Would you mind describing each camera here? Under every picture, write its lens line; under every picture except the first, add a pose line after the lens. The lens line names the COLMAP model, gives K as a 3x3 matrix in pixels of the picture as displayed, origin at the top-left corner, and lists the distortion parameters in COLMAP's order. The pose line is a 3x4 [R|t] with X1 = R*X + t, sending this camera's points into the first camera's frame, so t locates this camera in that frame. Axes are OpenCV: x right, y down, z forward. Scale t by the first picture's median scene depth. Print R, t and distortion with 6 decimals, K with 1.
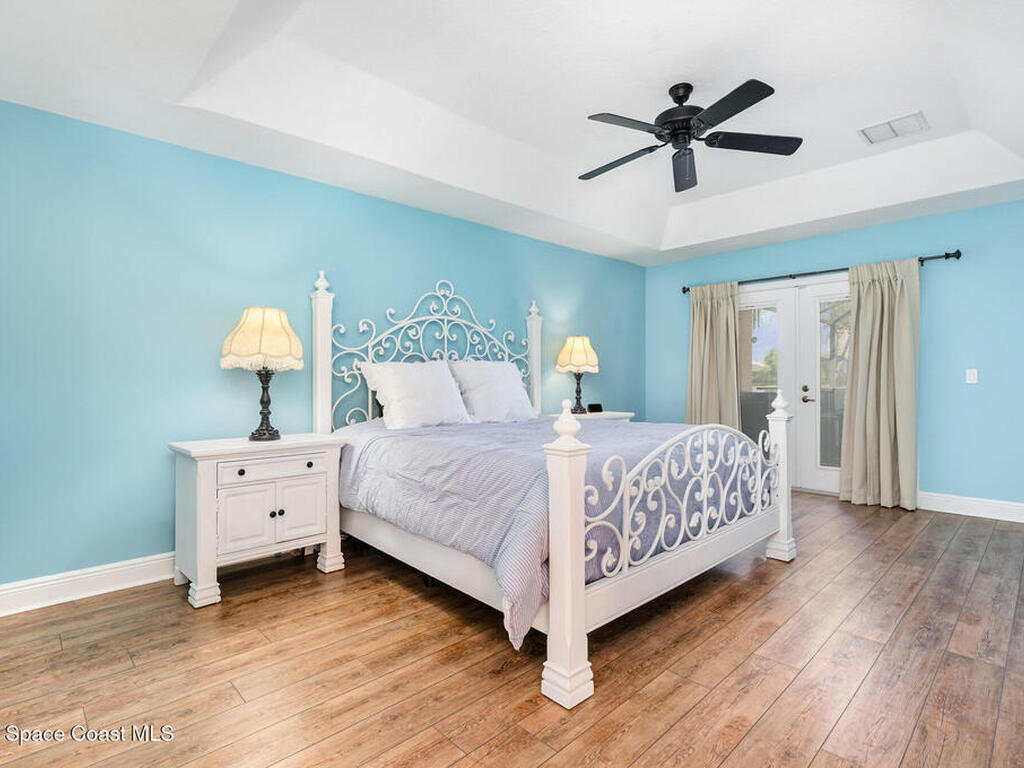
lens RADIAL K [[519.1, 0, 509.0], [0, 519.1, 385.6], [0, 0, 1]] dist [-0.000903, 0.000133]
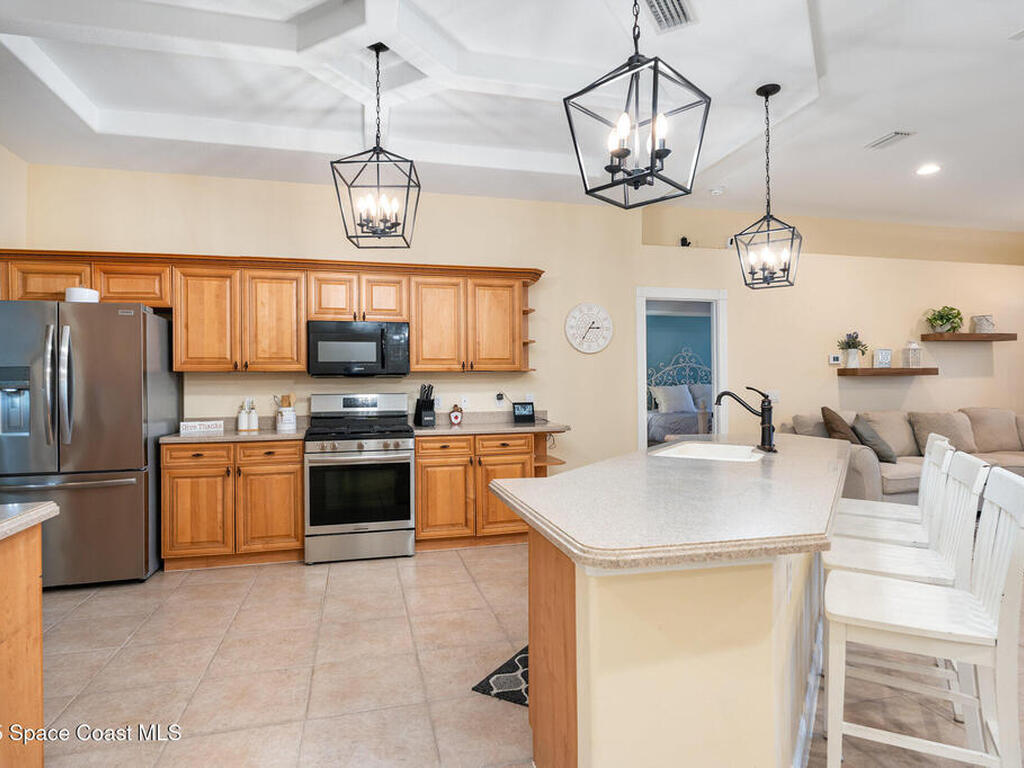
lens RADIAL K [[567.1, 0, 510.4], [0, 567.1, 386.5], [0, 0, 1]] dist [-0.014647, -0.000405]
pose [[0.863161, -0.011350, -0.504802, 0.456217], [0.003928, 0.999868, -0.015765, -0.004150], [0.504914, 0.011625, 0.863091, -1.500693]]
